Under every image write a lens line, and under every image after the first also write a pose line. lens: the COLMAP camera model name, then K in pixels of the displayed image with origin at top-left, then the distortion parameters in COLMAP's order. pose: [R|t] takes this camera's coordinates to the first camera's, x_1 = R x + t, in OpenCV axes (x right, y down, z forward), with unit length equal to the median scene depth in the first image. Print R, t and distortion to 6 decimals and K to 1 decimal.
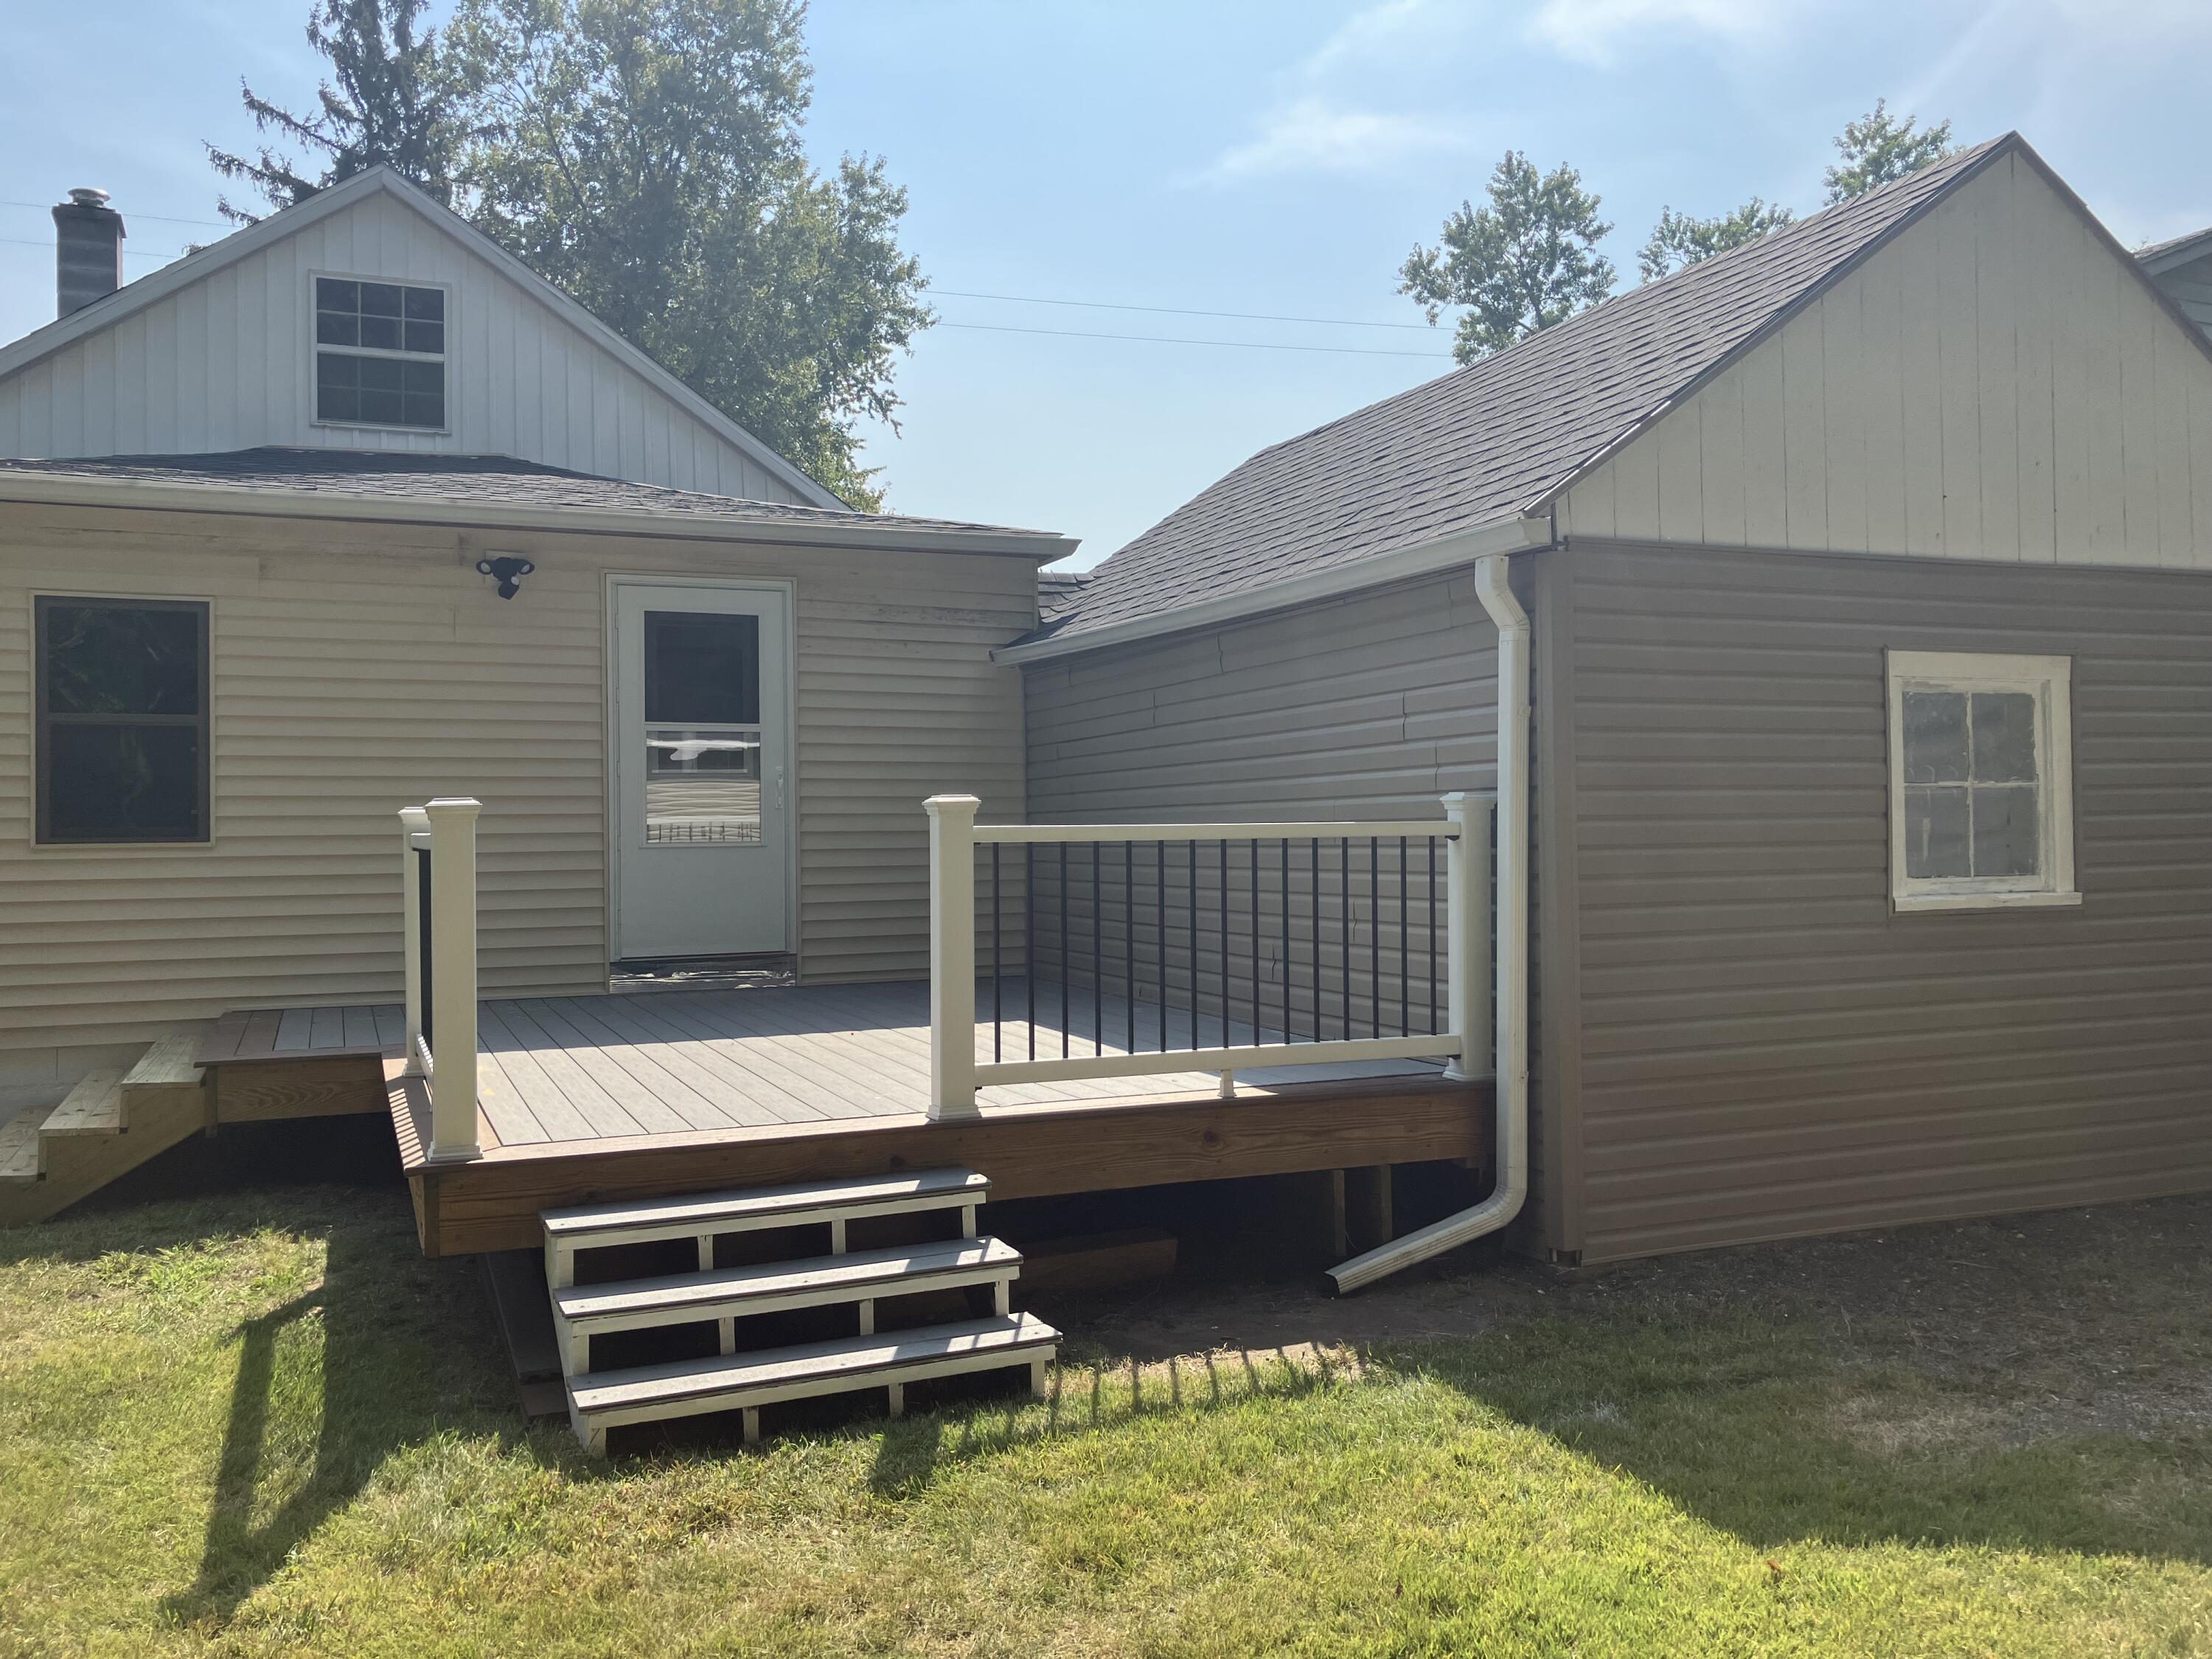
lens RADIAL K [[1817.4, 0, 1117.9], [0, 1817.4, 783.7], [0, 0, 1]] dist [0.019518, -0.022308]
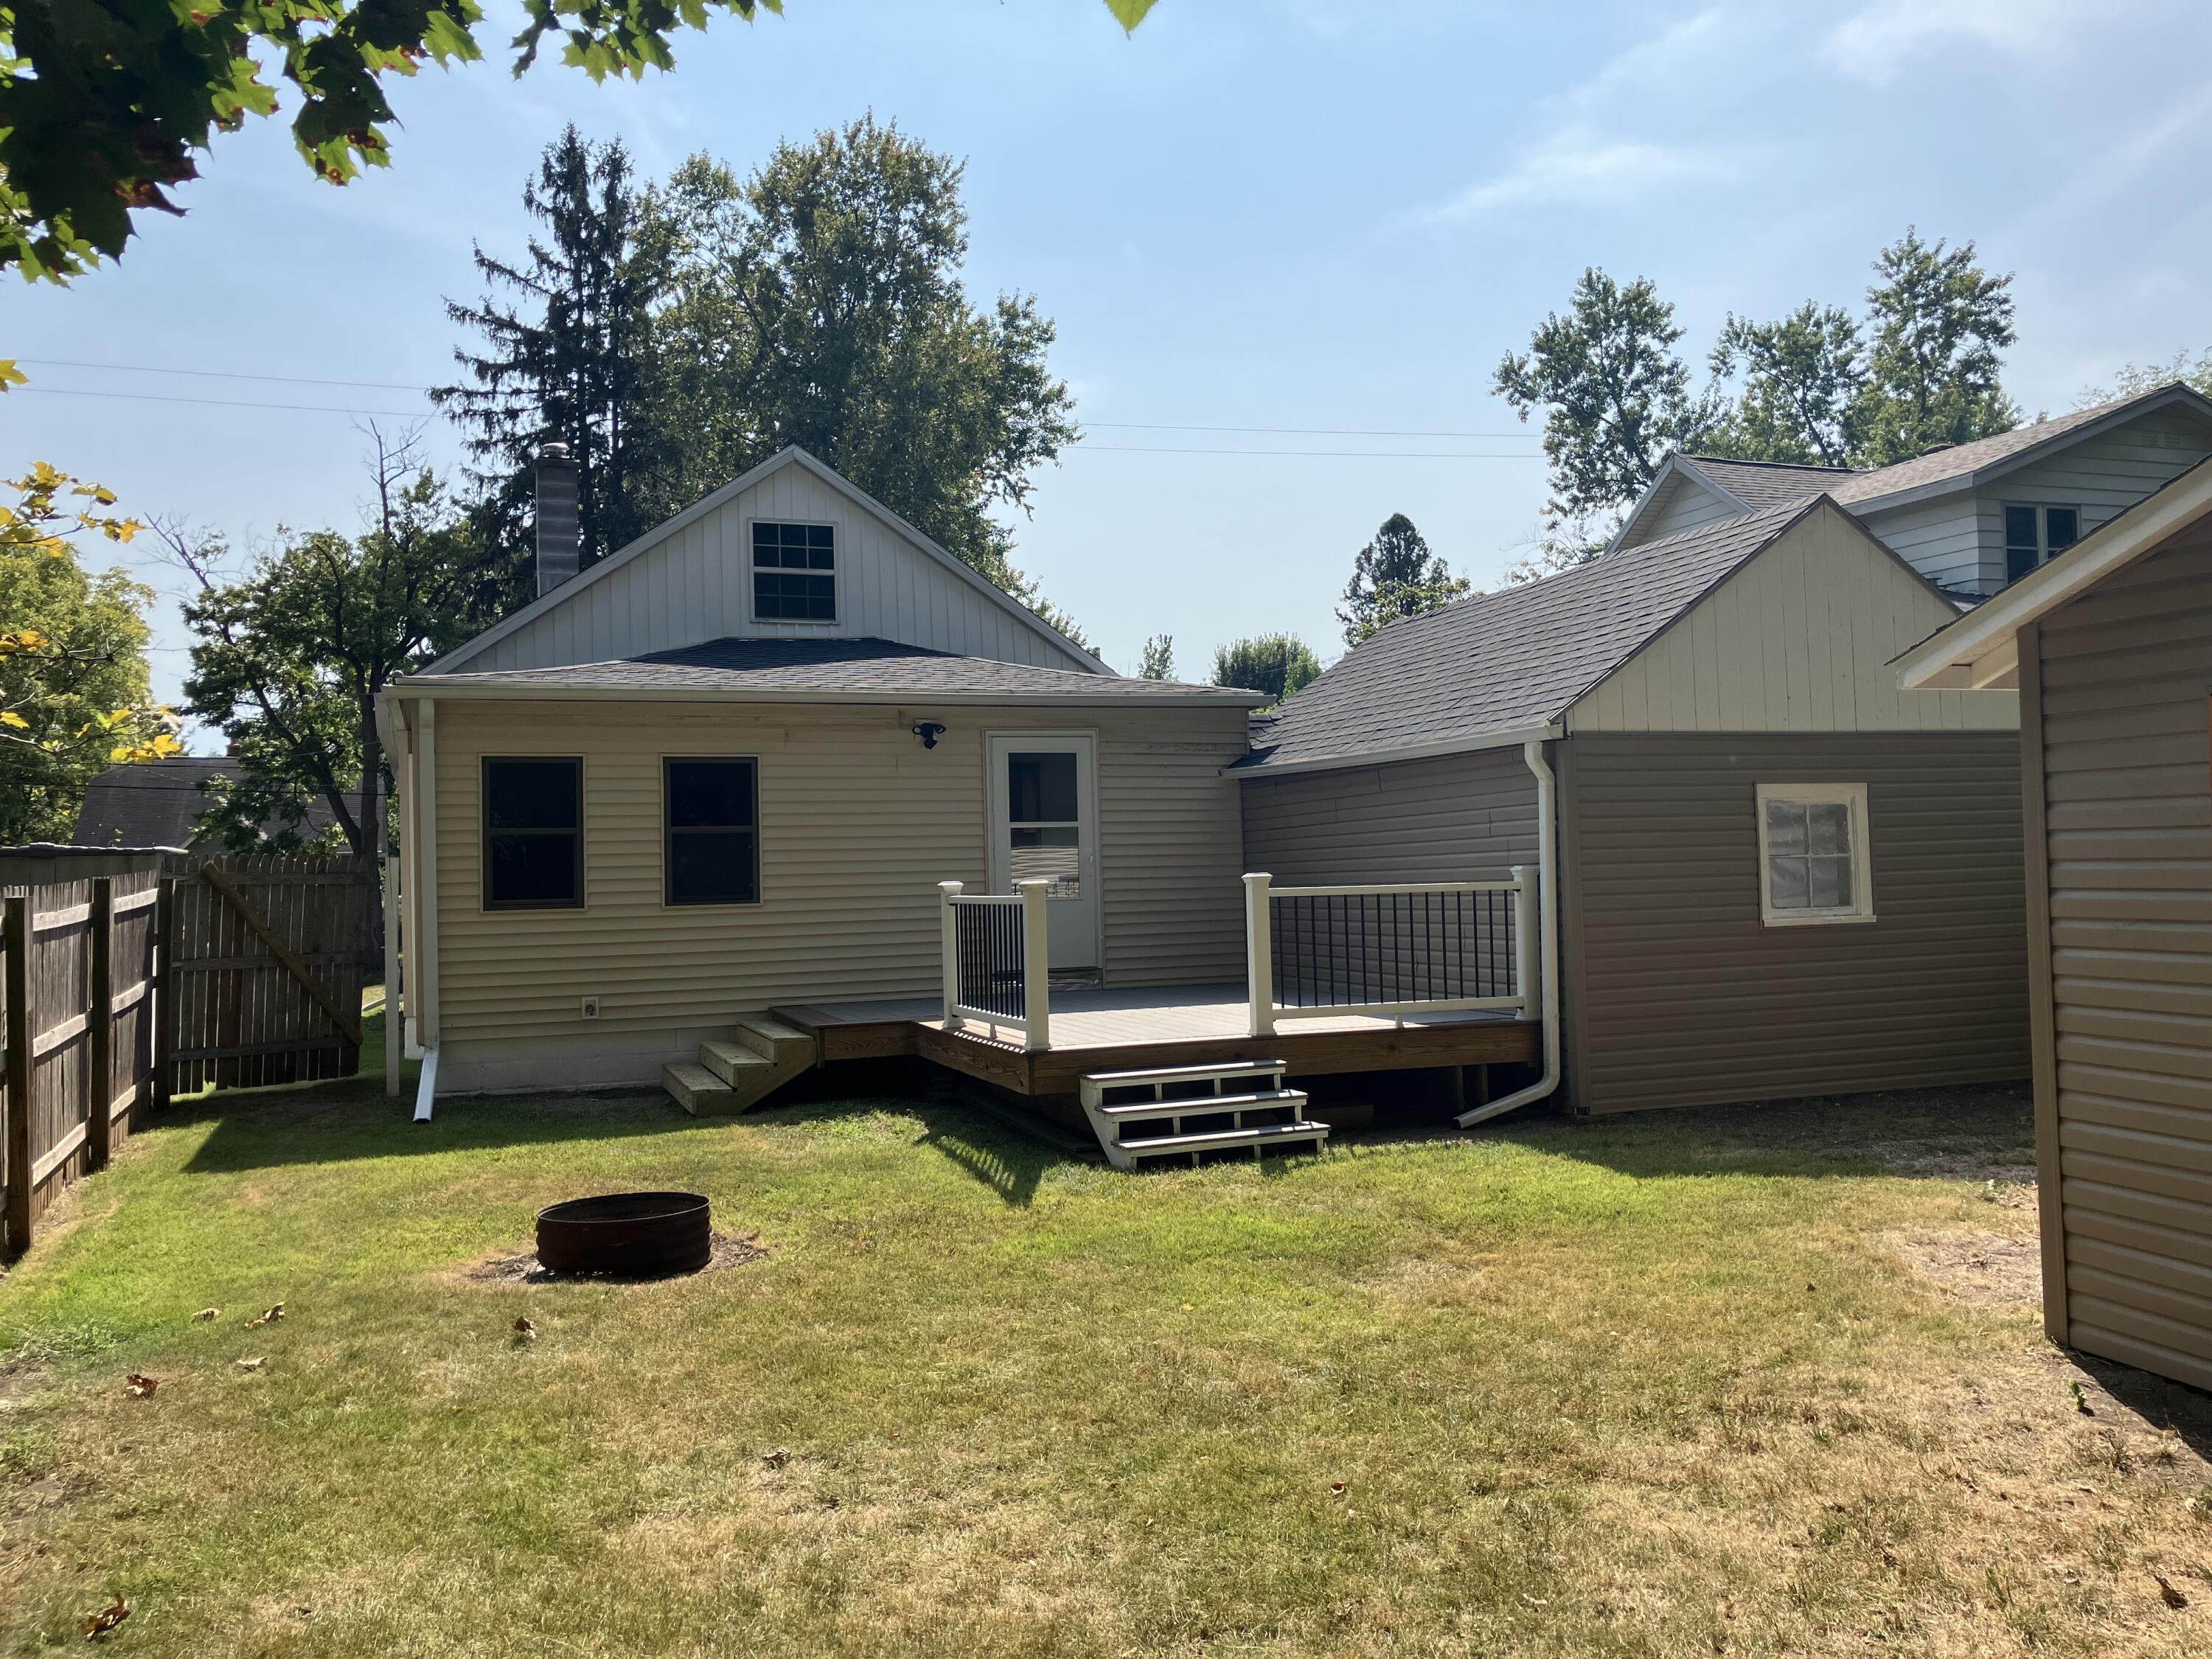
lens RADIAL K [[1817.4, 0, 1127.5], [0, 1817.4, 810.1], [0, 0, 1]] dist [0.019518, -0.022308]
pose [[0.998499, -0.018284, -0.051621, -0.107147], [0.017627, 0.999758, -0.013156, -0.032026], [0.051849, 0.012226, 0.998580, -0.810854]]
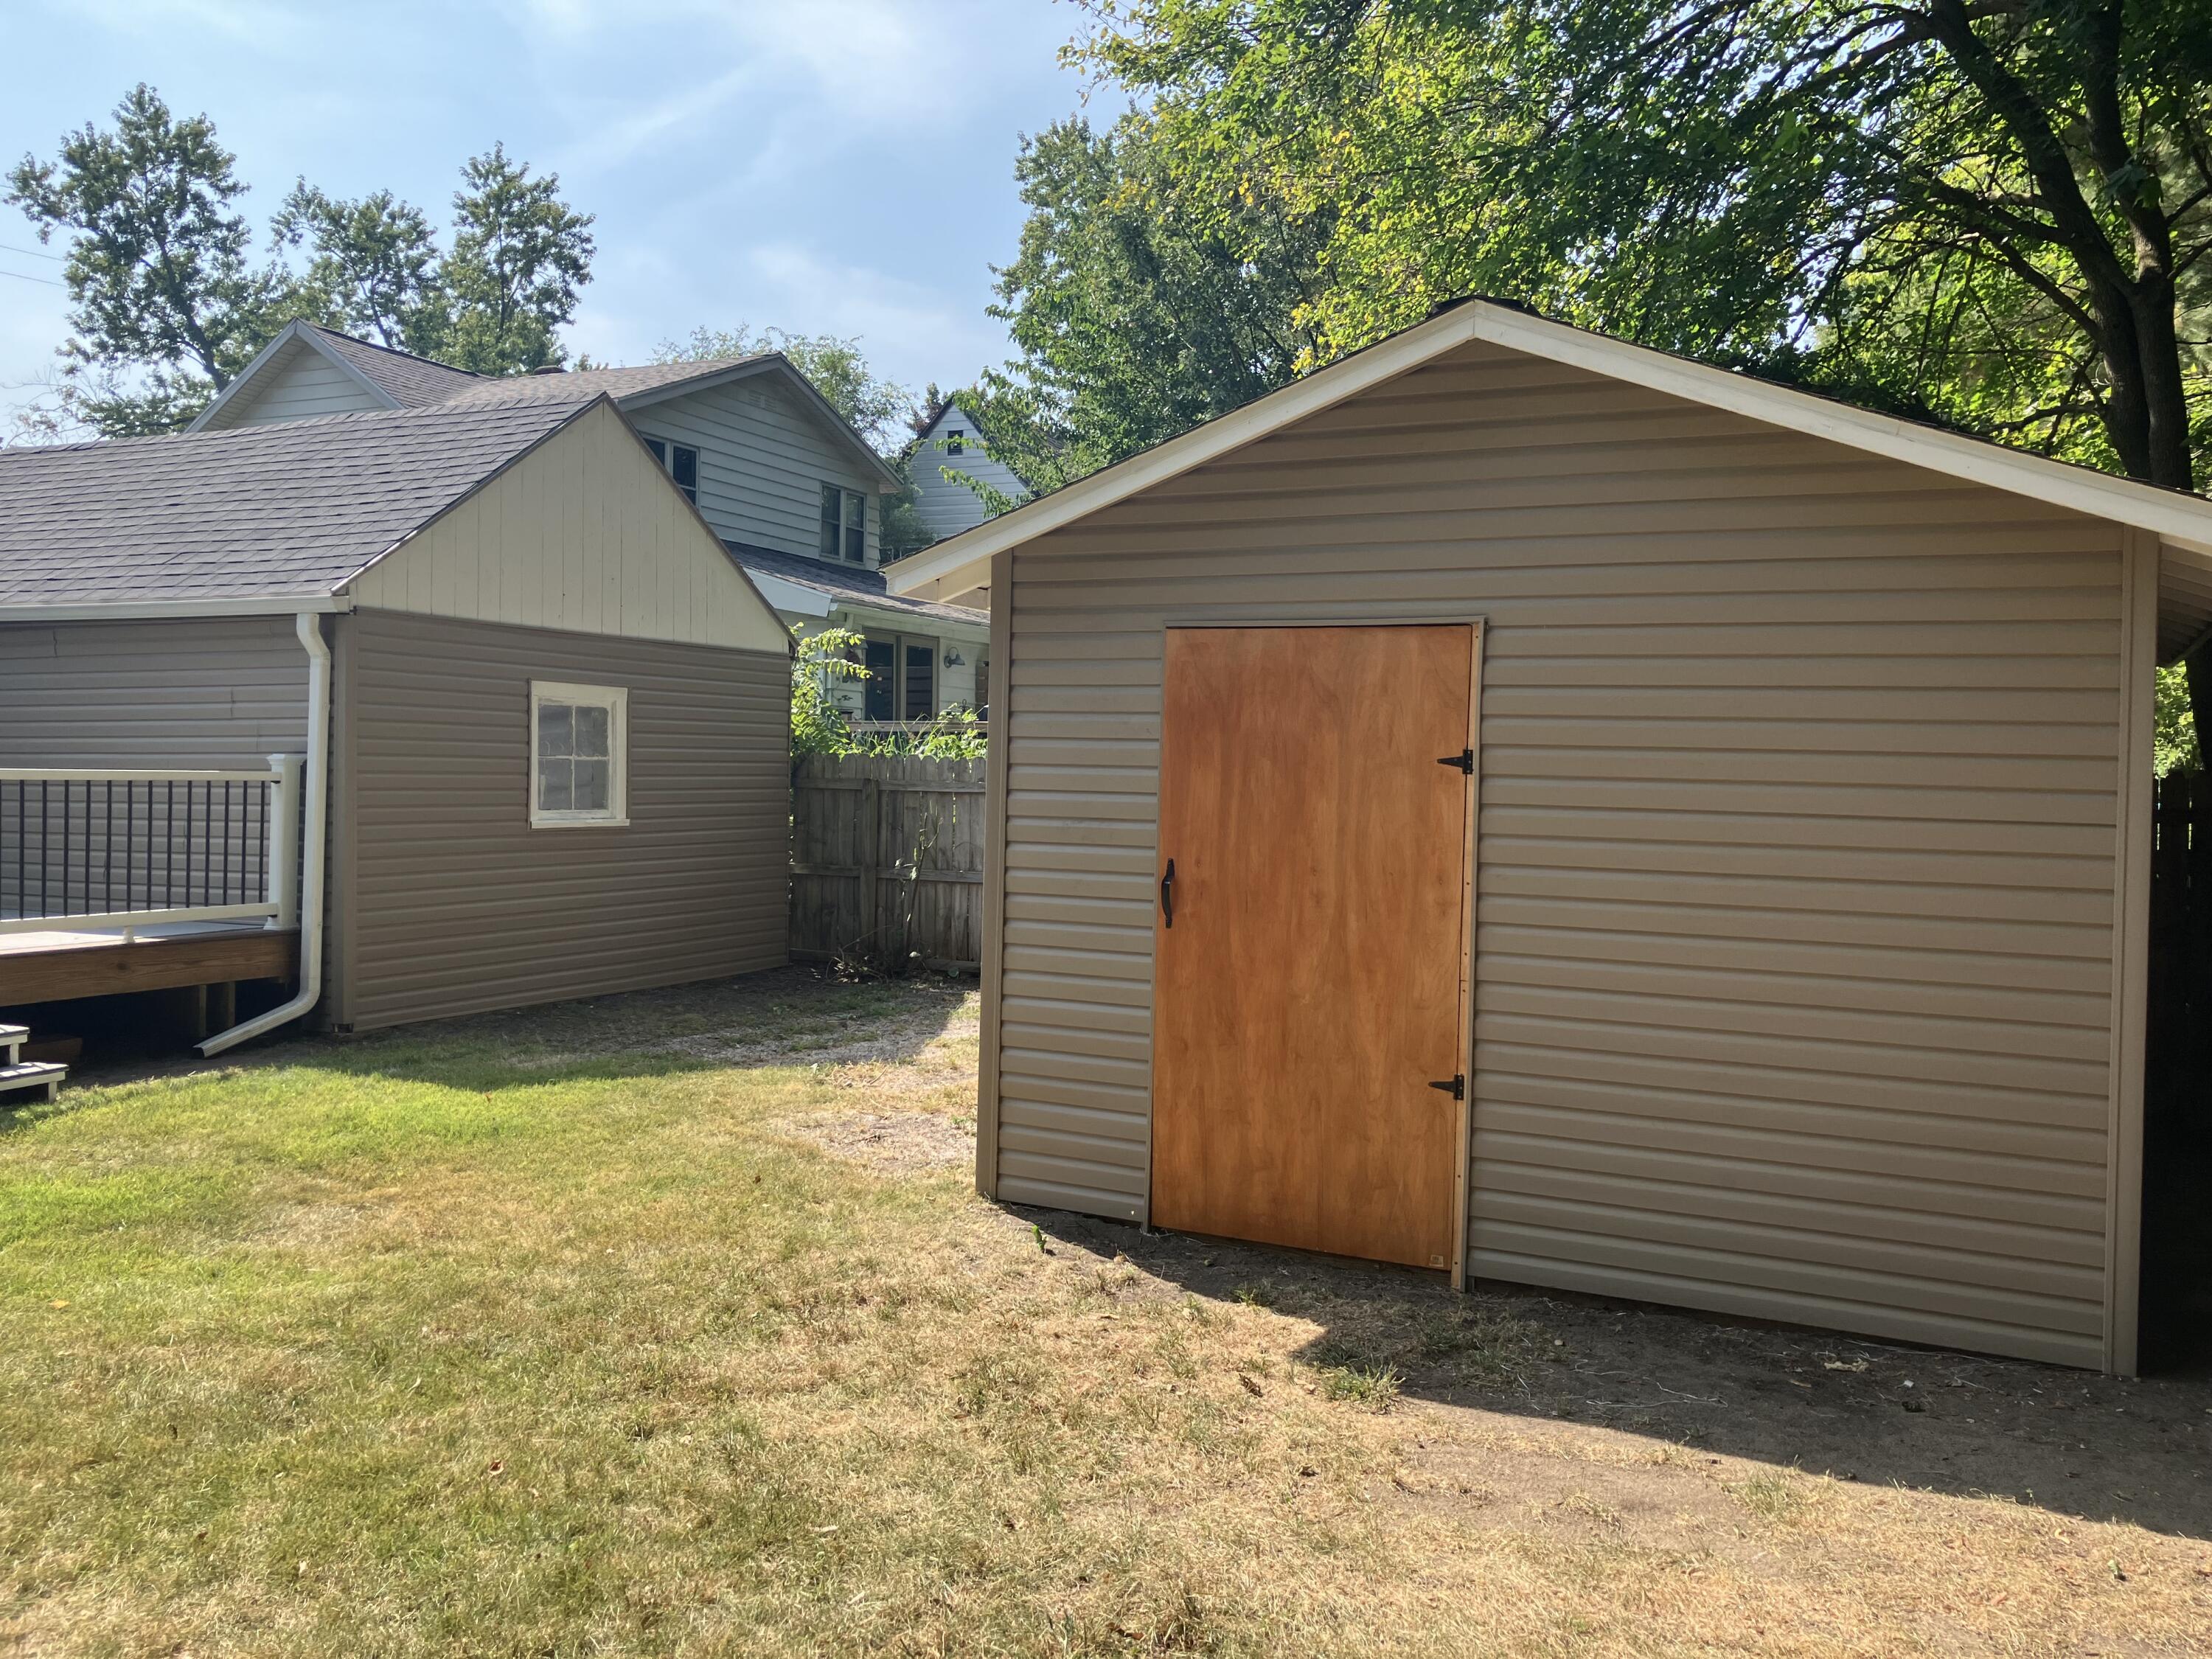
lens RADIAL K [[1817.4, 0, 1122.6], [0, 1817.4, 827.9], [0, 0, 1]] dist [0.019518, -0.022308]
pose [[0.741609, 0.003350, 0.670824, -0.318597], [-0.036954, 0.998673, 0.035866, -0.014473], [-0.669814, -0.051388, 0.740749, -0.661845]]
